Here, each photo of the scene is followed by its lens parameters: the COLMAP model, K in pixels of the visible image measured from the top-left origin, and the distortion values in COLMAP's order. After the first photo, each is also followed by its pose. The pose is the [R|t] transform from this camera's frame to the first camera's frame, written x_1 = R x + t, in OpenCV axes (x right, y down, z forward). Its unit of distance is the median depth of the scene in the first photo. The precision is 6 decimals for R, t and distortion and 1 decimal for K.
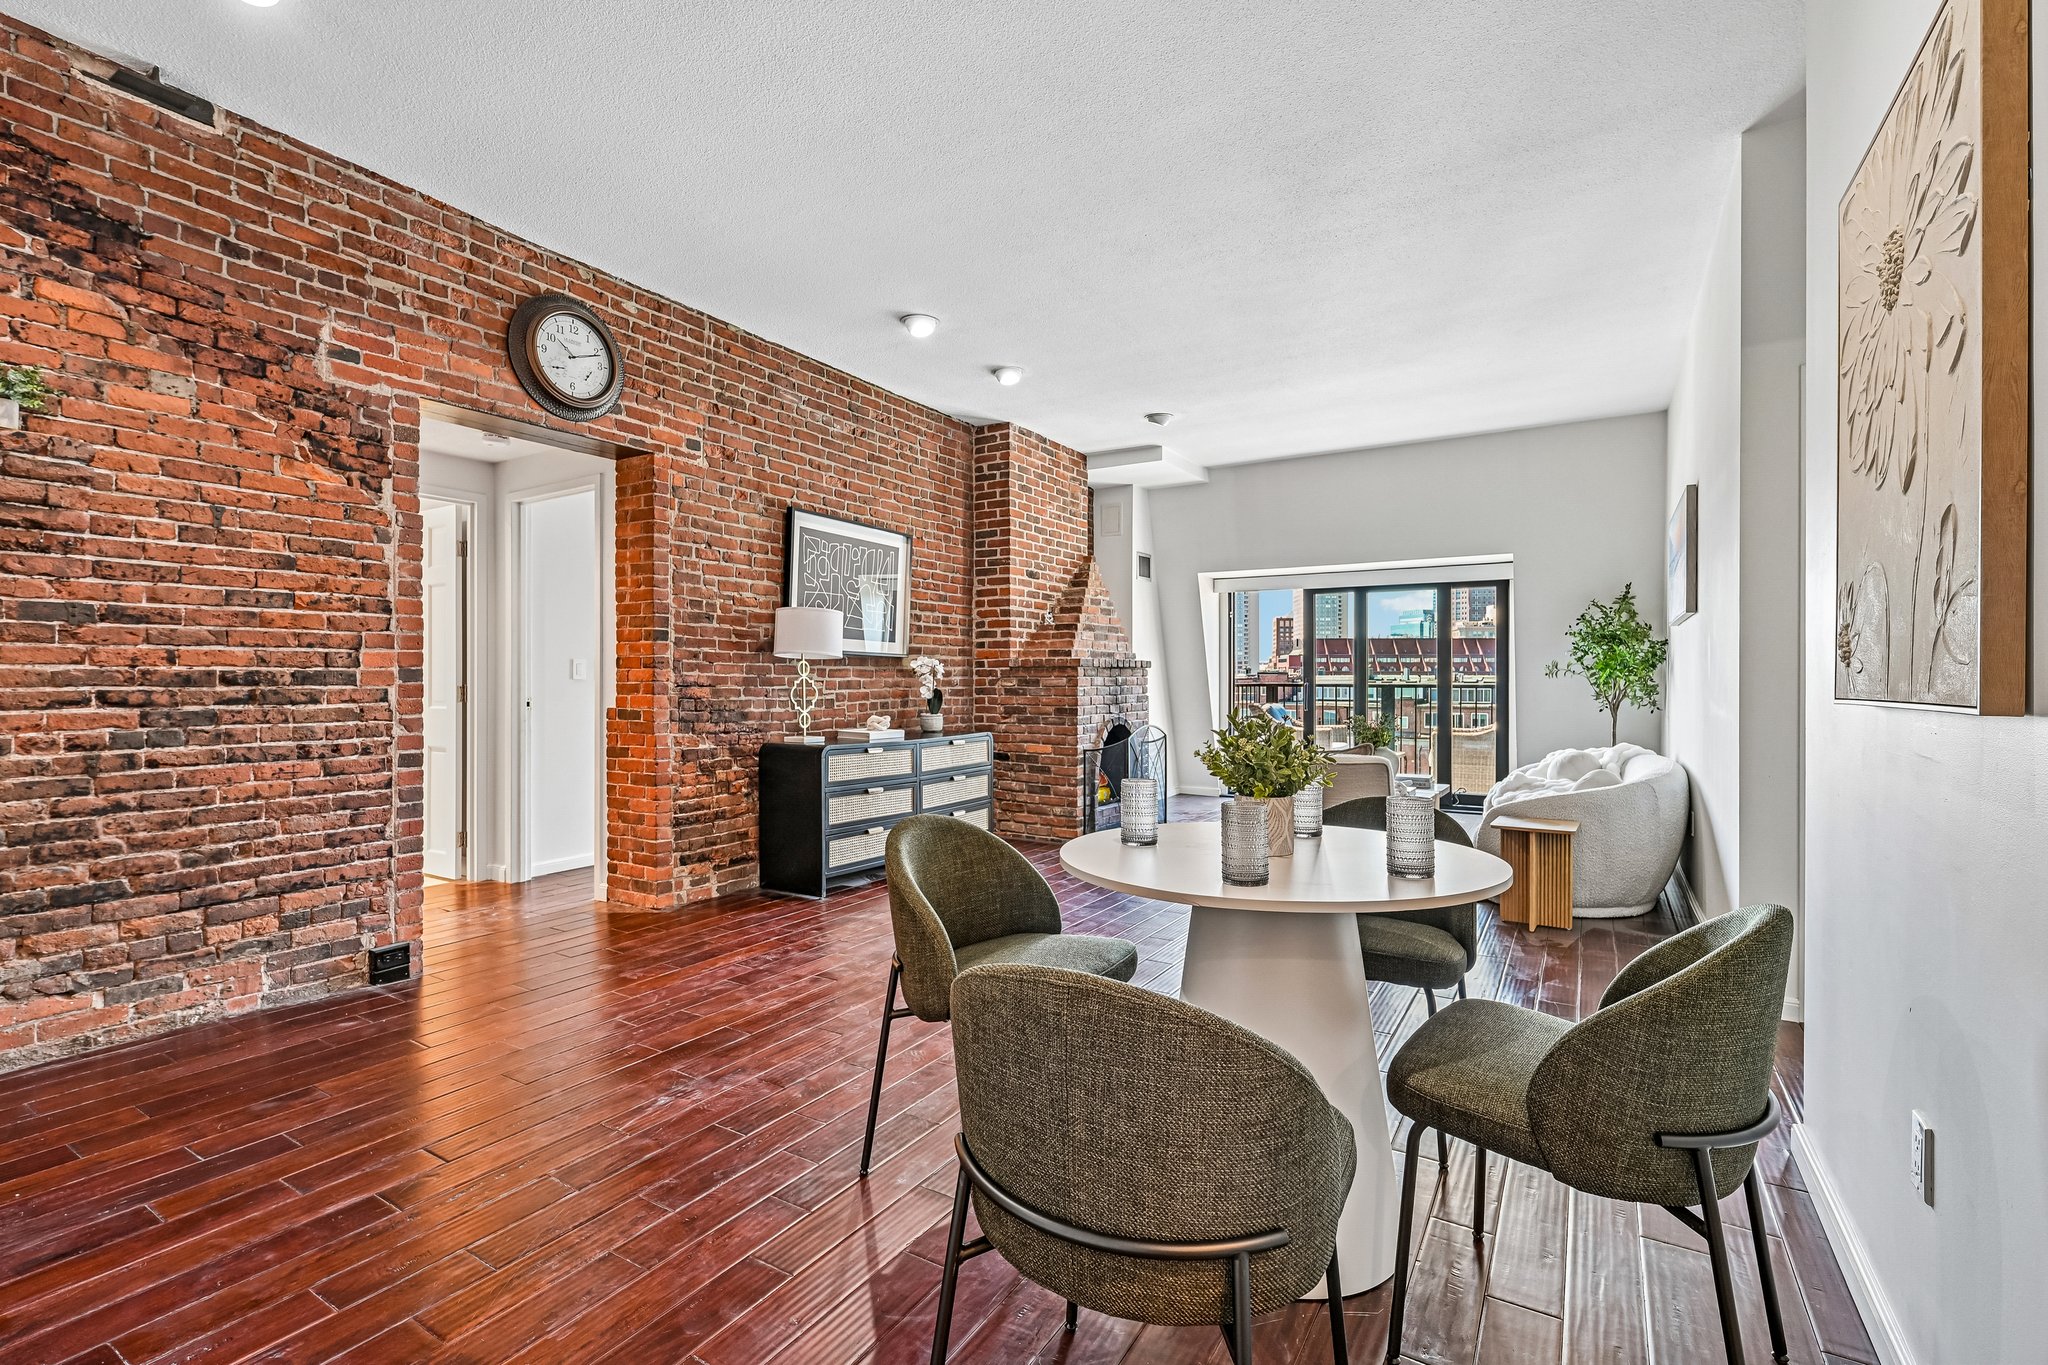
lens RADIAL K [[917.0, 0, 1021.3], [0, 917.0, 679.9], [0, 0, 1]] dist [0.000762, 0.000157]
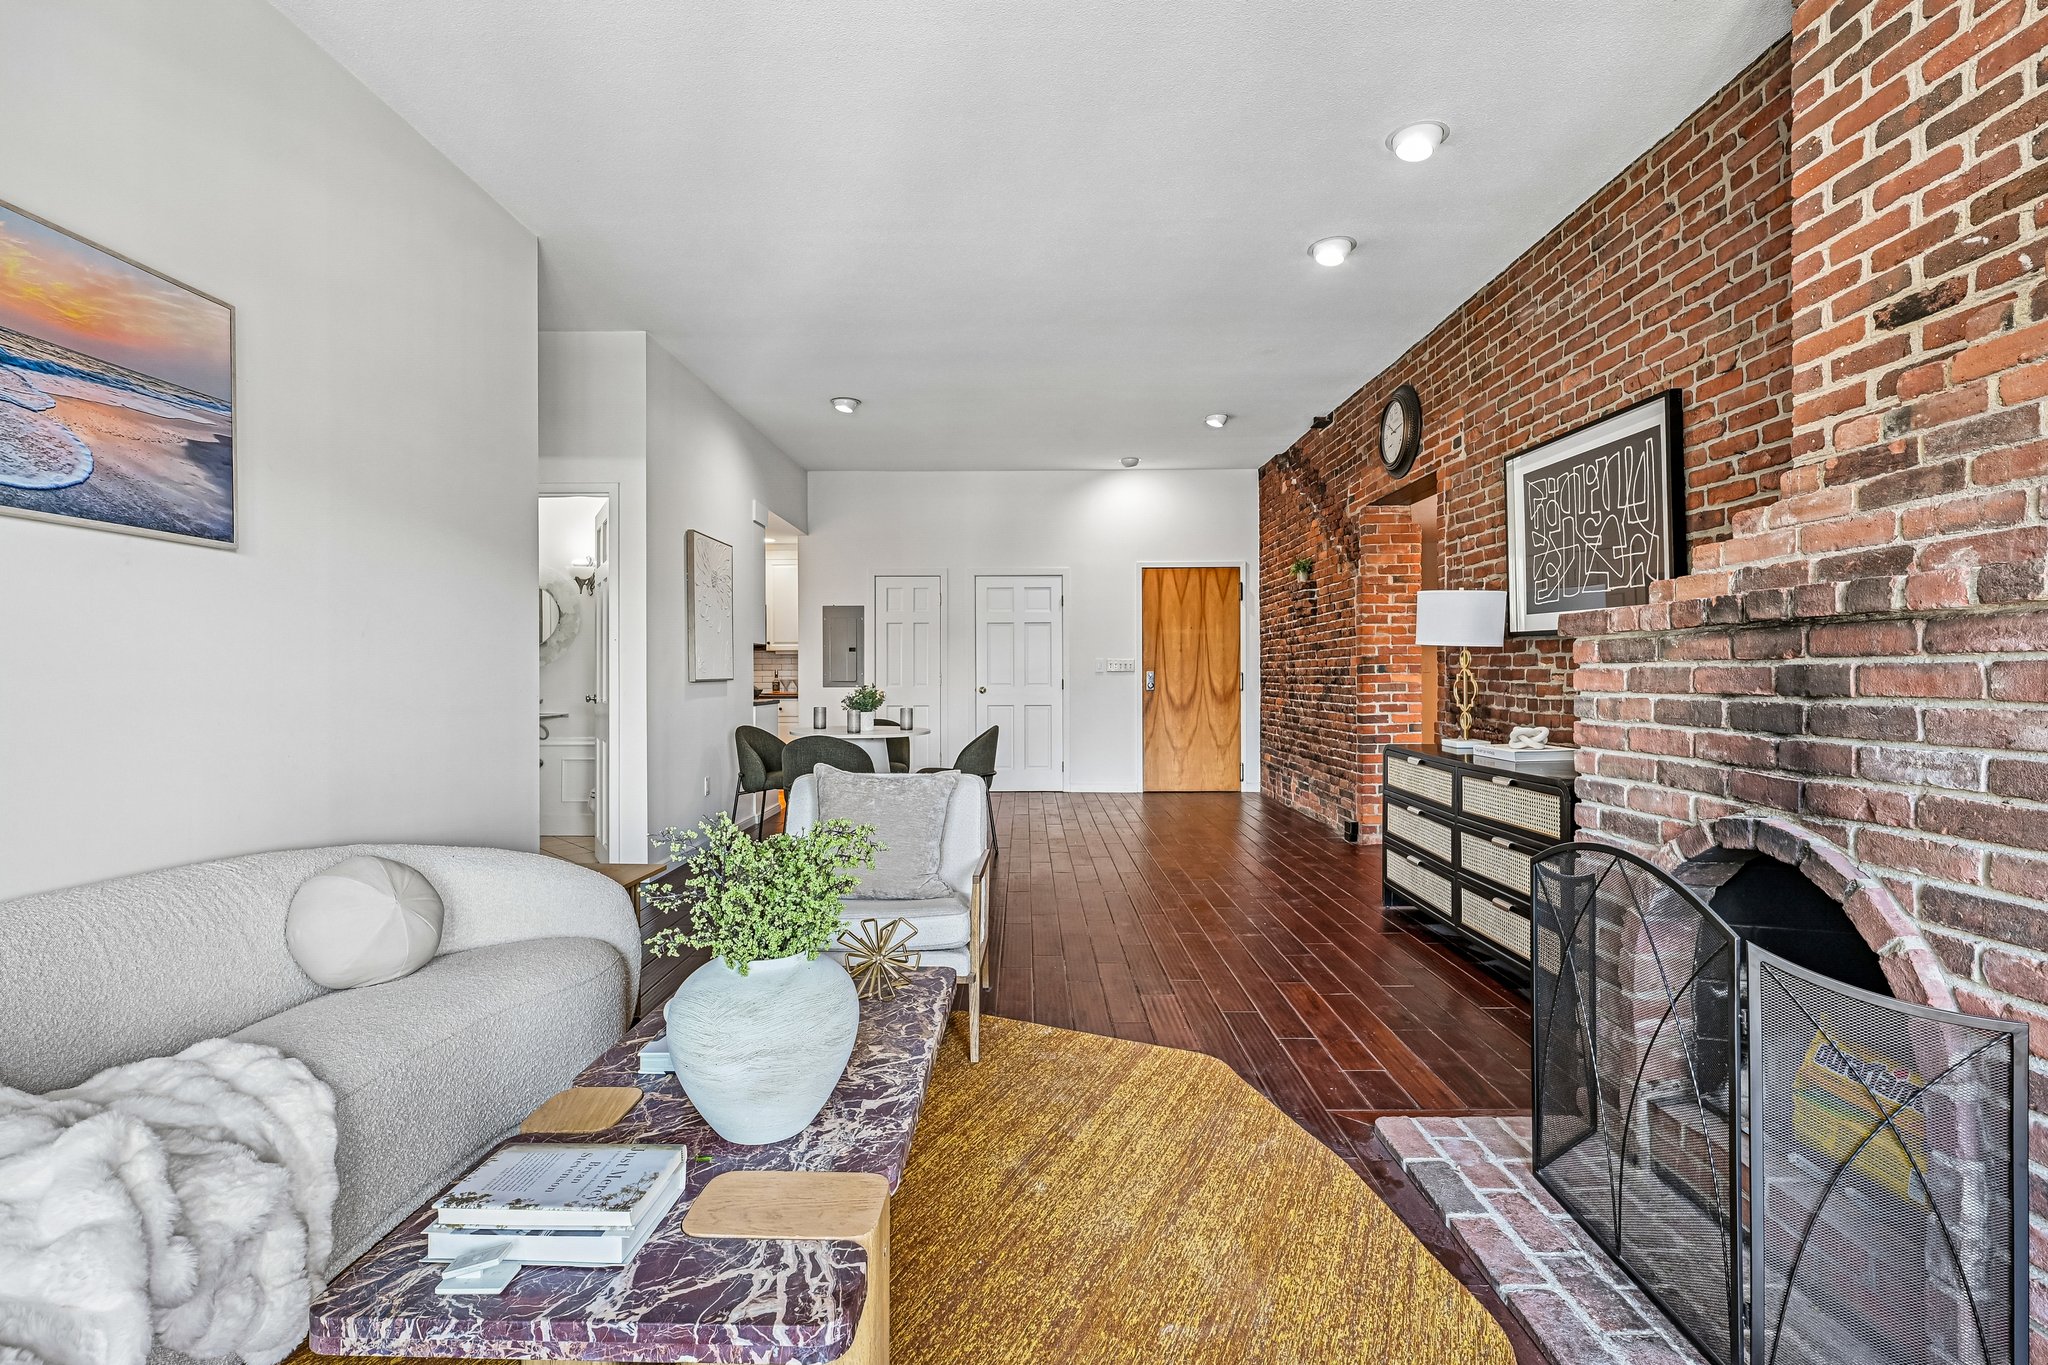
lens RADIAL K [[917.0, 0, 1029.0], [0, 917.0, 677.2], [0, 0, 1]] dist [0.000762, 0.000157]
pose [[-0.847344, 0.004251, -0.531027, 0.470911], [0.002187, 0.999987, 0.004515, -0.000351], [0.531039, 0.002664, -0.847343, 1.285004]]
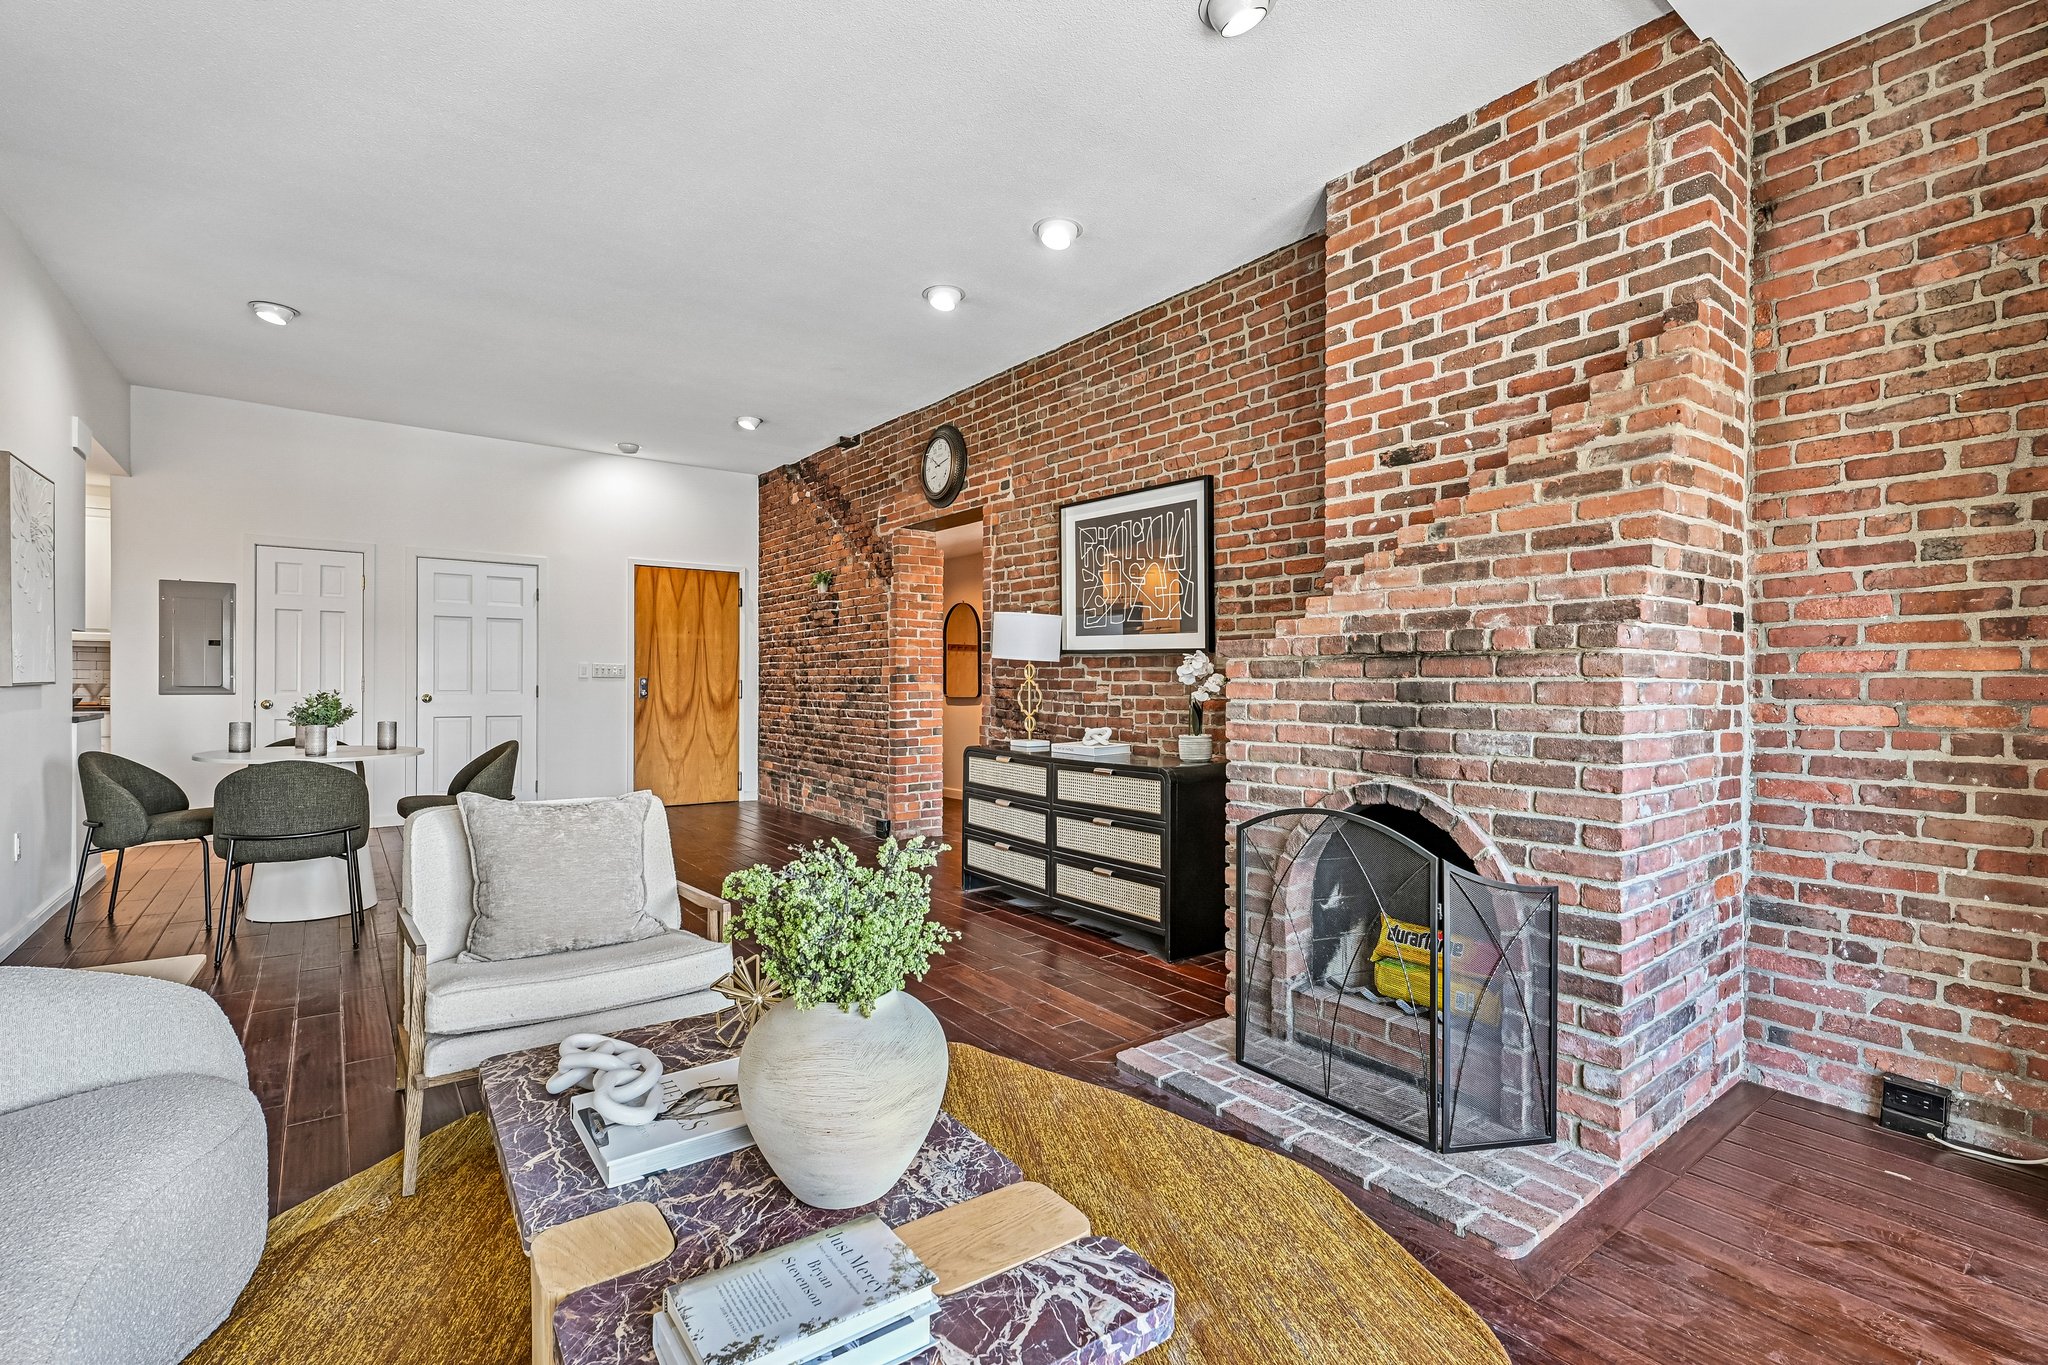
lens RADIAL K [[917.0, 0, 1030.1], [0, 917.0, 684.2], [0, 0, 1]] dist [0.000762, 0.000157]
pose [[-0.354041, -0.000993, -0.935229, 0.592334], [-0.008457, 0.999962, 0.002140, -0.000595], [0.935192, 0.008667, -0.354036, 1.157599]]
